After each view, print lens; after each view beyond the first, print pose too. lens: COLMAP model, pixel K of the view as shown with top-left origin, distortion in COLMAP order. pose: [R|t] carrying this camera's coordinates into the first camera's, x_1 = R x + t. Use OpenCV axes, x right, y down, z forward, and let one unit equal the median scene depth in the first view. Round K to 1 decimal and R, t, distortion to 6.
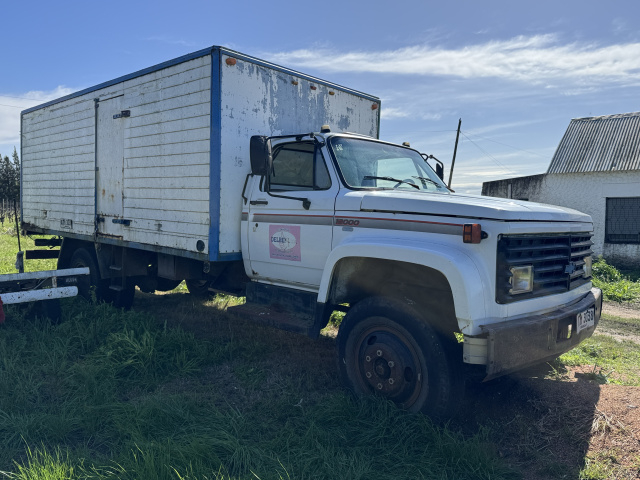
lens RADIAL K [[496.7, 0, 320.0], [0, 496.7, 240.0], [0, 0, 1]] dist [0.099644, -0.208388]
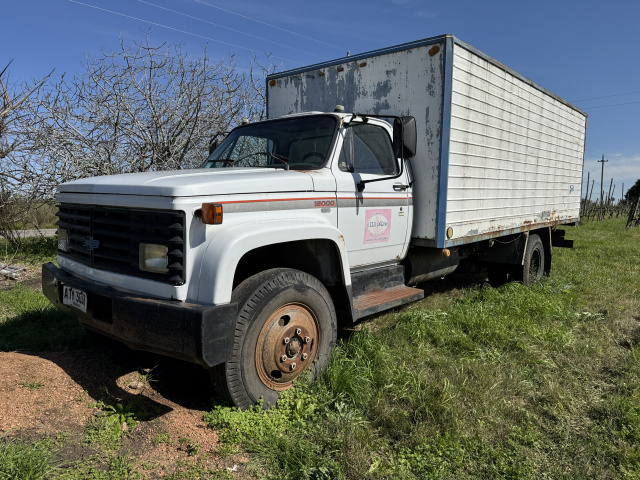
lens RADIAL K [[447.3, 0, 320.0], [0, 447.3, 240.0], [0, 0, 1]] dist [0.156024, -0.355890]
pose [[0.034889, 0.075100, -0.996565, 0.992980], [-0.065055, 0.995228, 0.072722, -0.029326], [0.997272, 0.062294, 0.039608, 1.018736]]
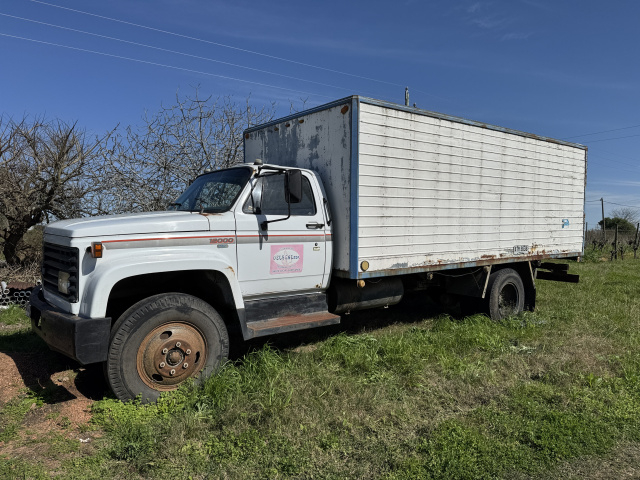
lens RADIAL K [[442.9, 0, 320.0], [0, 442.9, 240.0], [0, 0, 1]] dist [0.110830, -0.170617]
pose [[-0.160059, 0.011300, -0.987043, 1.098976], [-0.066930, 0.997509, 0.022273, -0.067404], [0.984836, 0.069628, -0.158904, 1.360838]]
